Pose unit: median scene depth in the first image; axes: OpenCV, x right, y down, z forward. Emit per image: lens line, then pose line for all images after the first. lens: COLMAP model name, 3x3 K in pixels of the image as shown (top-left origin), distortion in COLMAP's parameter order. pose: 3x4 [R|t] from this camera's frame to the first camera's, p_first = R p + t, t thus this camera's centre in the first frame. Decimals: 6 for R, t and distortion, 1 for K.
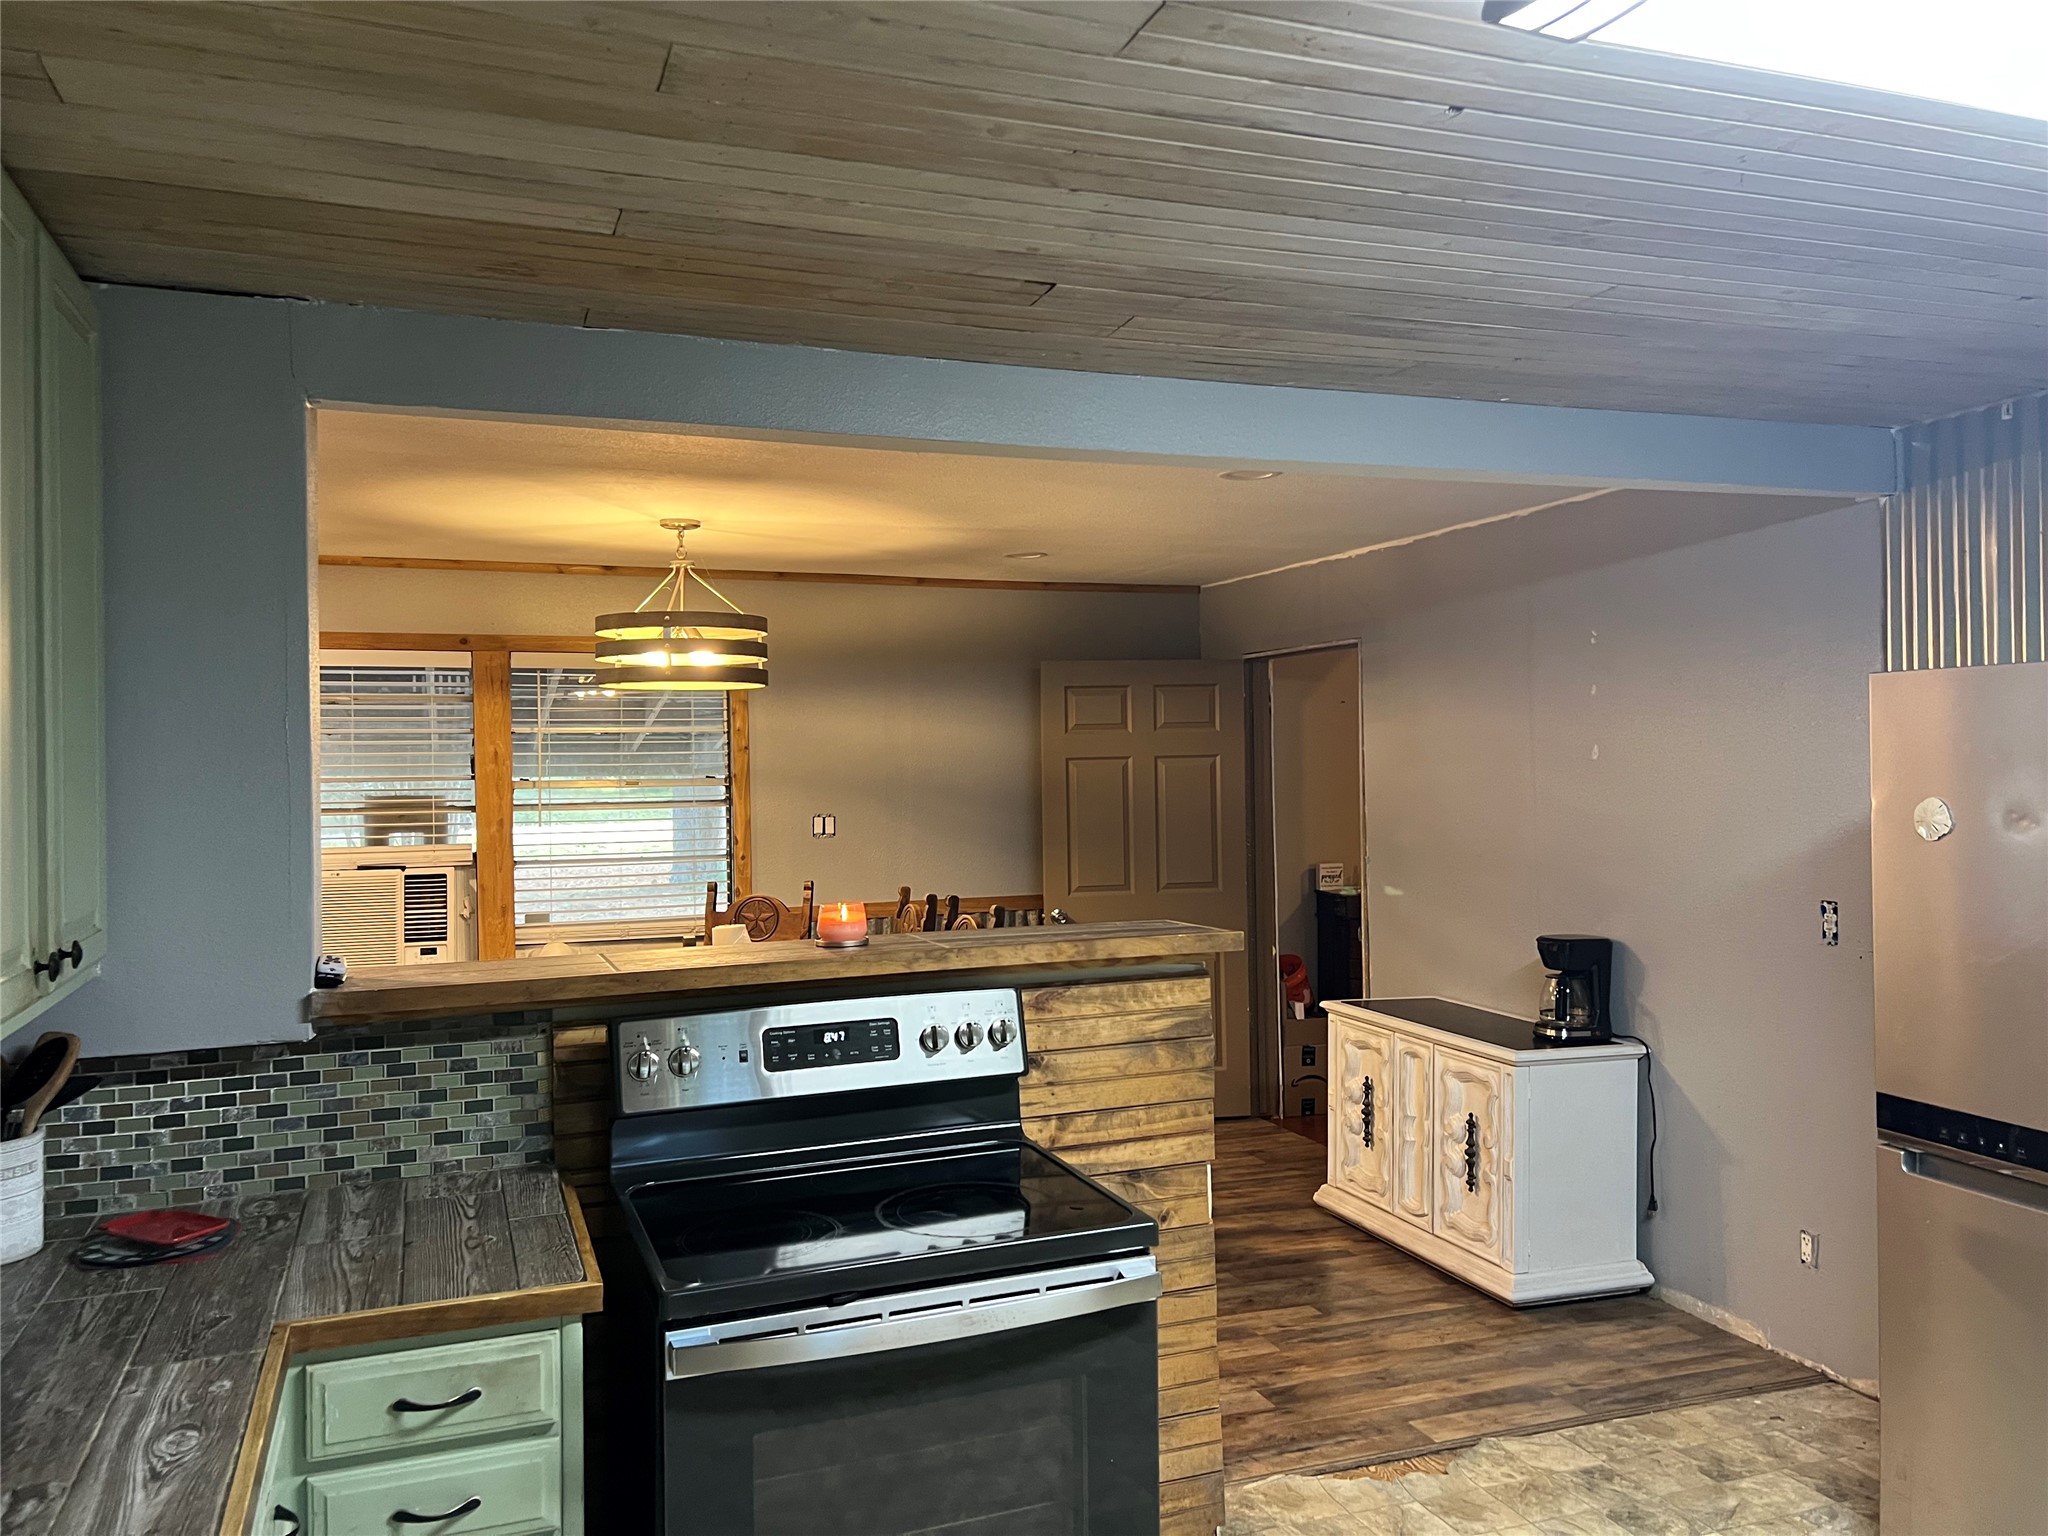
lens RADIAL K [[1526.7, 0, 1027.4], [0, 1526.7, 762.7], [0, 0, 1]] dist [0.057051, -0.065596]
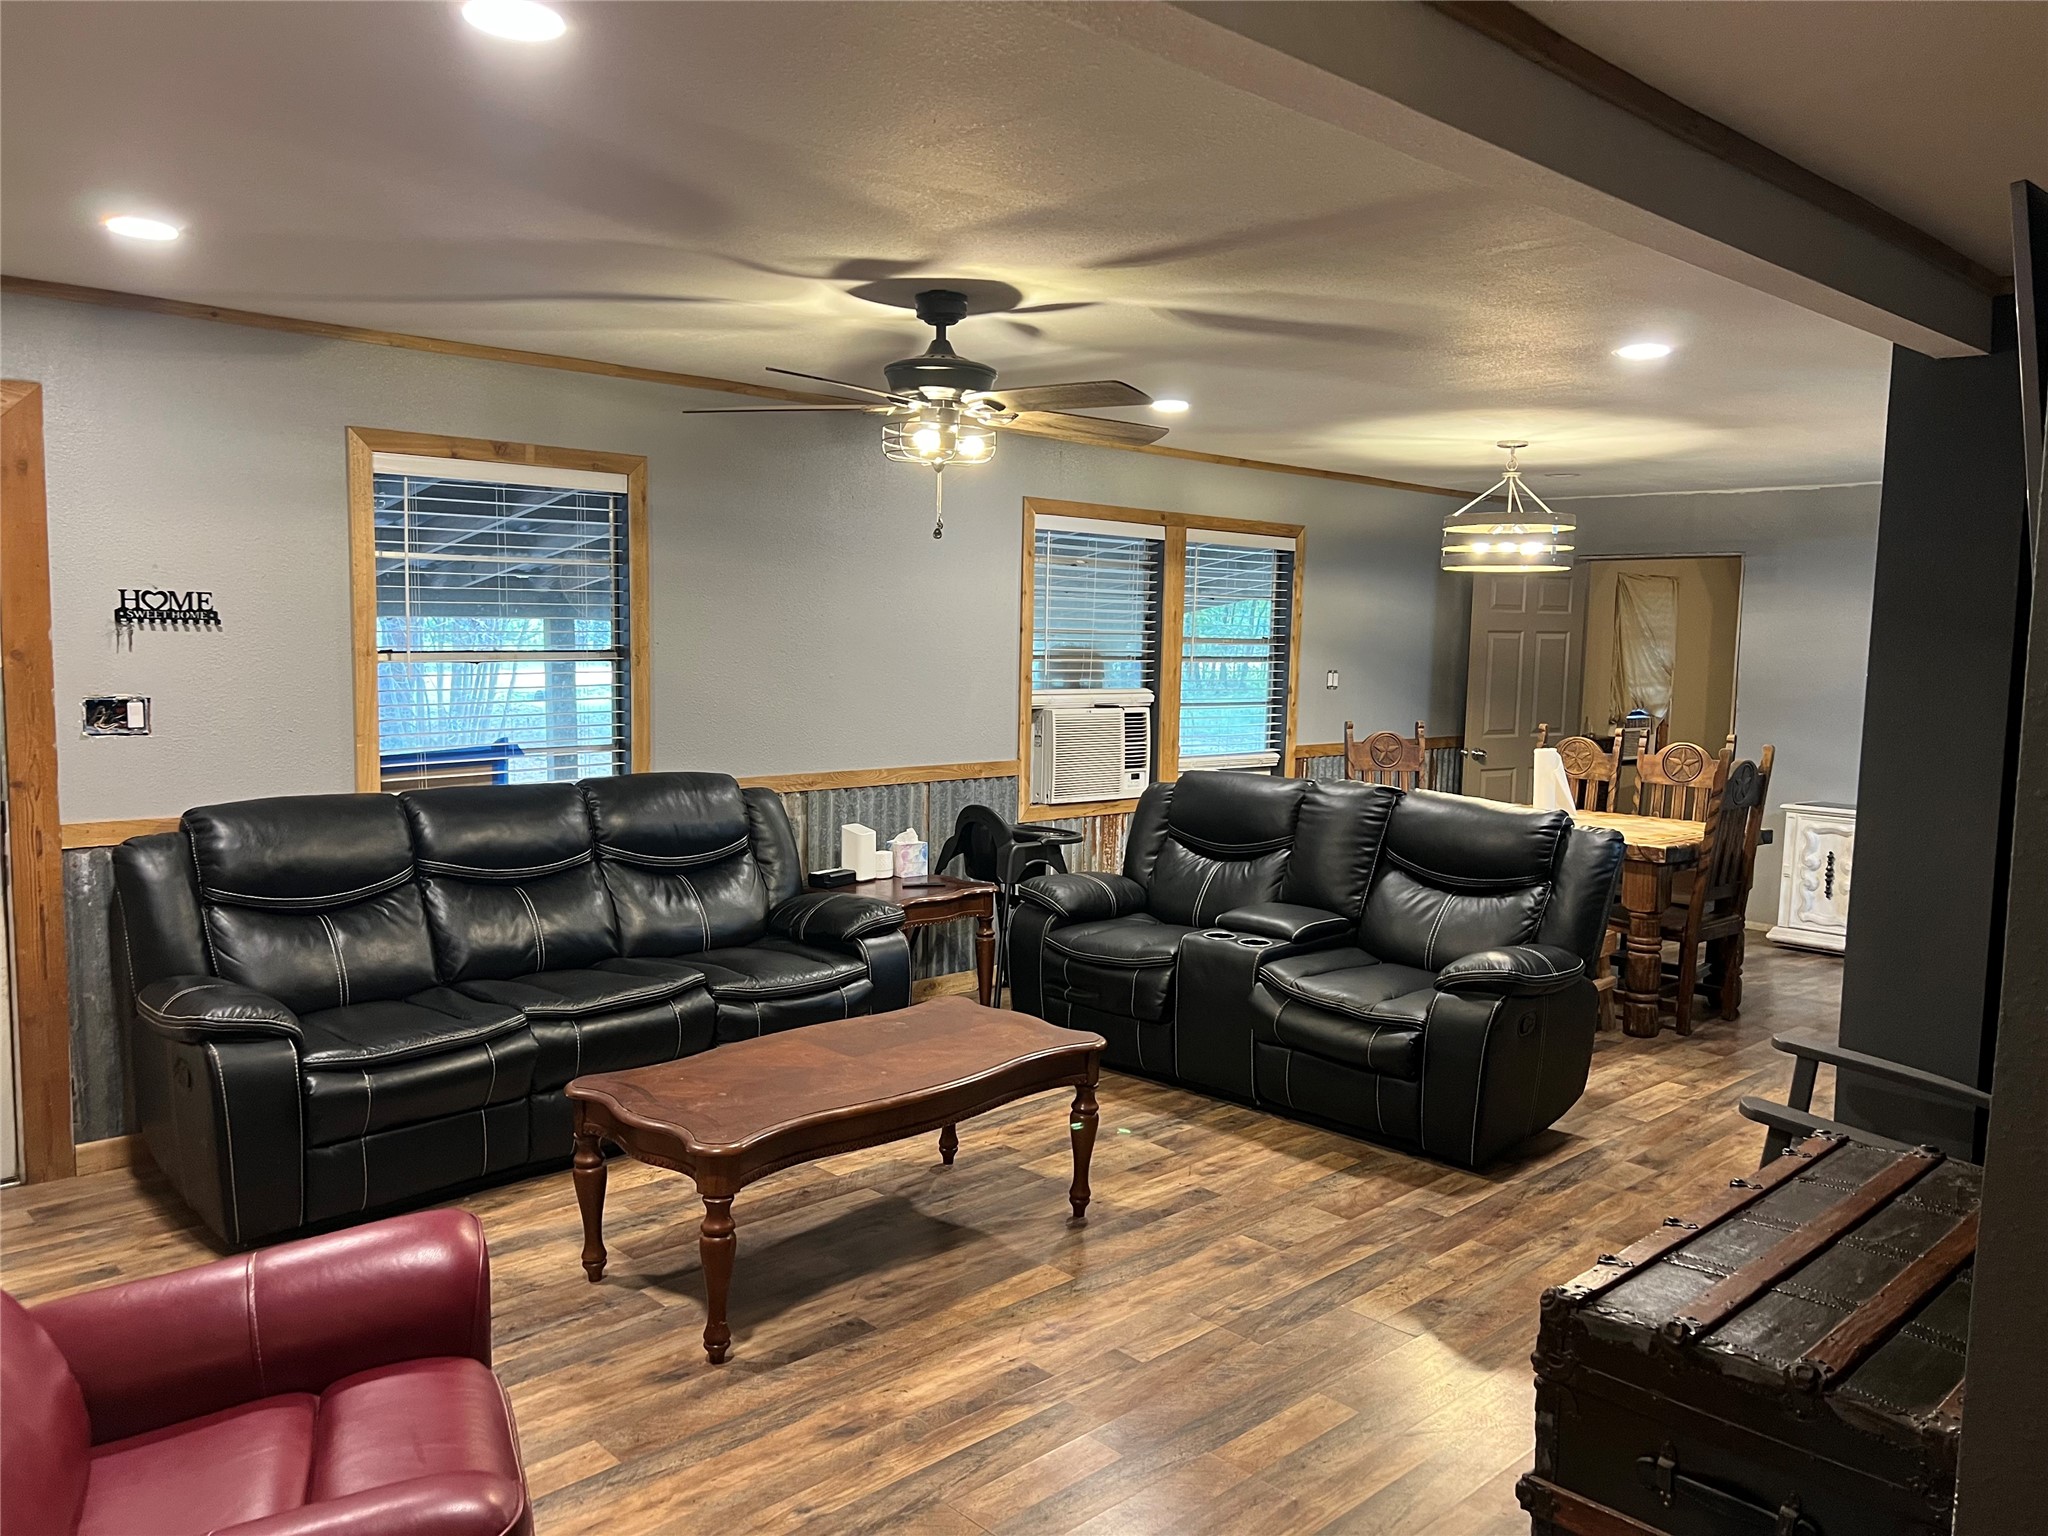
lens RADIAL K [[1526.7, 0, 1023.4], [0, 1526.7, 781.1], [0, 0, 1]] dist [0.057051, -0.065596]
pose [[0.920580, -0.006249, 0.390504, -0.944628], [-0.032038, 0.995294, 0.091454, 0.019558], [-0.389238, -0.096702, 0.916047, -0.060480]]
